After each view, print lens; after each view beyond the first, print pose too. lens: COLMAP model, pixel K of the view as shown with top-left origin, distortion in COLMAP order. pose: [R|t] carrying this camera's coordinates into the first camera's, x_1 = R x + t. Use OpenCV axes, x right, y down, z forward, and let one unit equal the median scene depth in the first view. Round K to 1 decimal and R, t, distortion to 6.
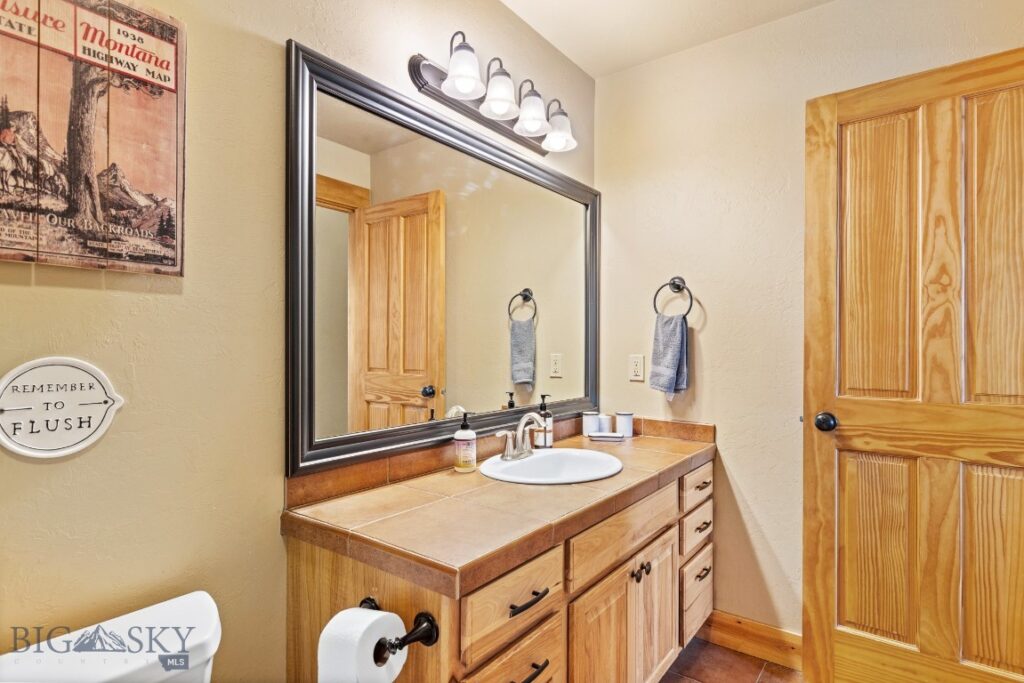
lens RADIAL K [[531.2, 0, 512.0], [0, 531.2, 341.5], [0, 0, 1]] dist [-0.002866, -0.000222]
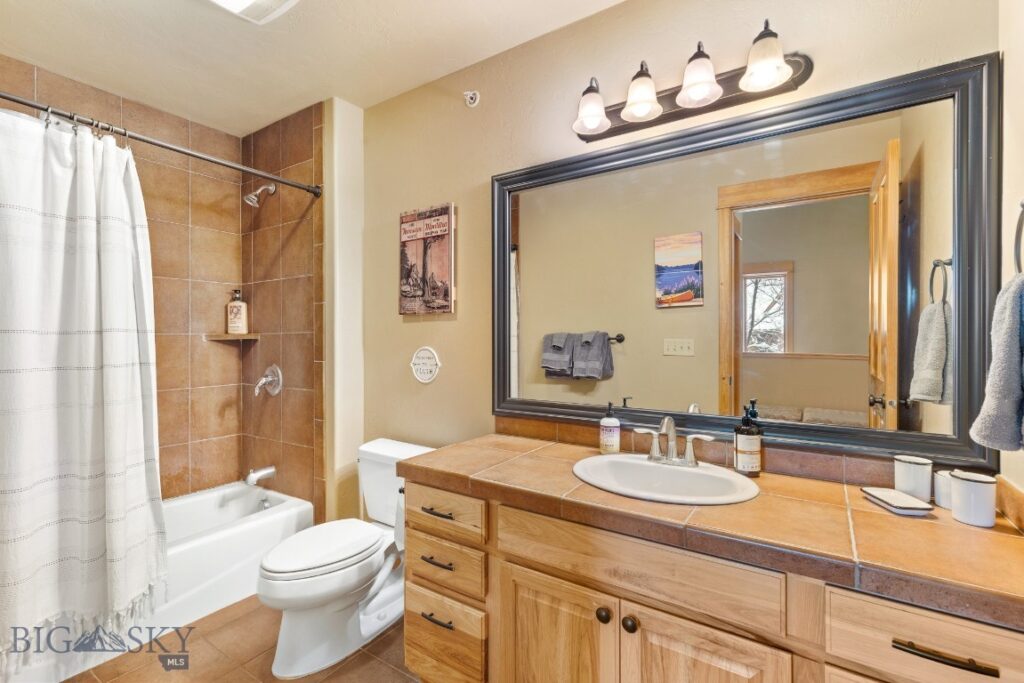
lens RADIAL K [[462.2, 0, 508.6], [0, 462.2, 336.0], [0, 0, 1]] dist [0.004336, -0.000590]
pose [[0.044933, -0.011381, -0.998925, 1.501558], [0.005883, 0.999921, -0.011128, 0.001614], [0.998973, -0.005376, 0.044996, 1.254791]]
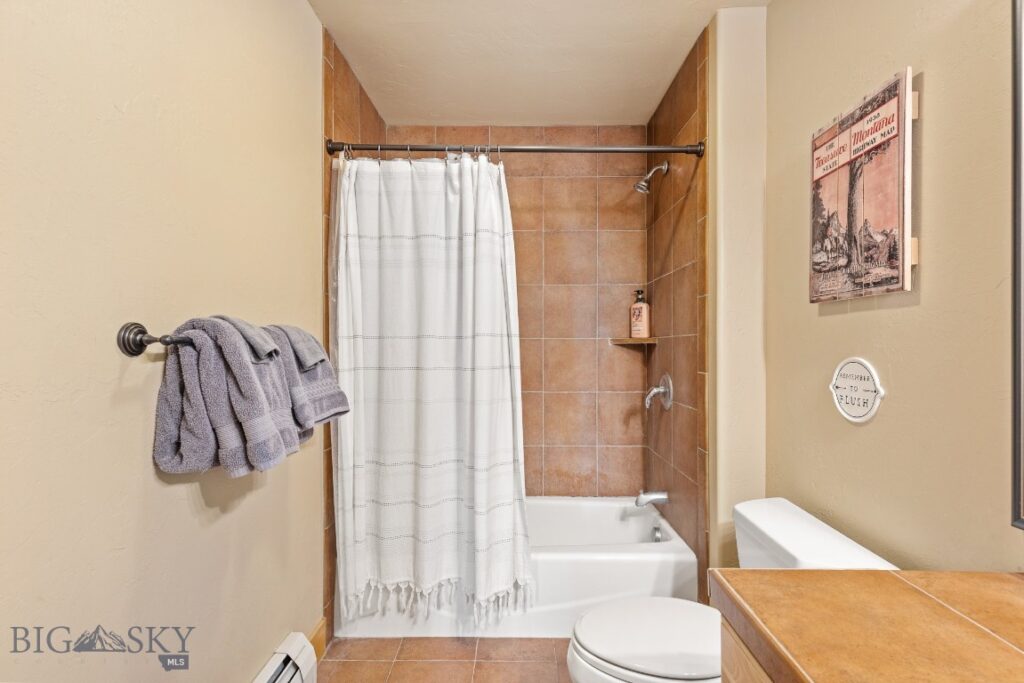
lens RADIAL K [[462.4, 0, 510.0], [0, 462.4, 343.2], [0, 0, 1]] dist [0.003958, -0.000406]
pose [[-0.812092, -0.006116, -0.583498, 0.707798], [-0.001666, 0.999965, -0.008162, 0.000612], [0.583528, -0.005656, -0.812074, 1.426442]]
